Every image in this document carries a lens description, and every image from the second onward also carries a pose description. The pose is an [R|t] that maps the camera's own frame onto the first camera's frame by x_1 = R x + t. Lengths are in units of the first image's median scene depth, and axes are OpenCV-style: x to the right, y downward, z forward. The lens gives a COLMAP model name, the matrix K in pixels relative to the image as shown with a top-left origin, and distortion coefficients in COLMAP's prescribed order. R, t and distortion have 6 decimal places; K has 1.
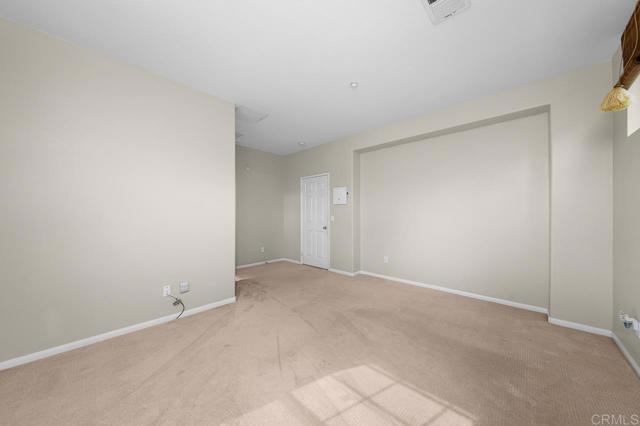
lens RADIAL K [[223.8, 0, 322.0], [0, 223.8, 213.9], [0, 0, 1]] dist [-0.005803, 0.000025]
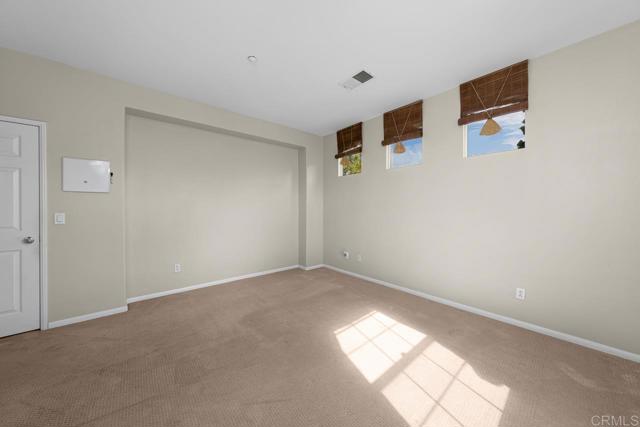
lens RADIAL K [[223.8, 0, 322.0], [0, 223.8, 210.2], [0, 0, 1]] dist [-0.005803, 0.000025]
pose [[0.098039, 0.001310, 0.995182, -0.510144], [0.008163, 0.999964, -0.002121, 0.010257], [-0.995149, 0.008331, 0.098025, 0.490631]]
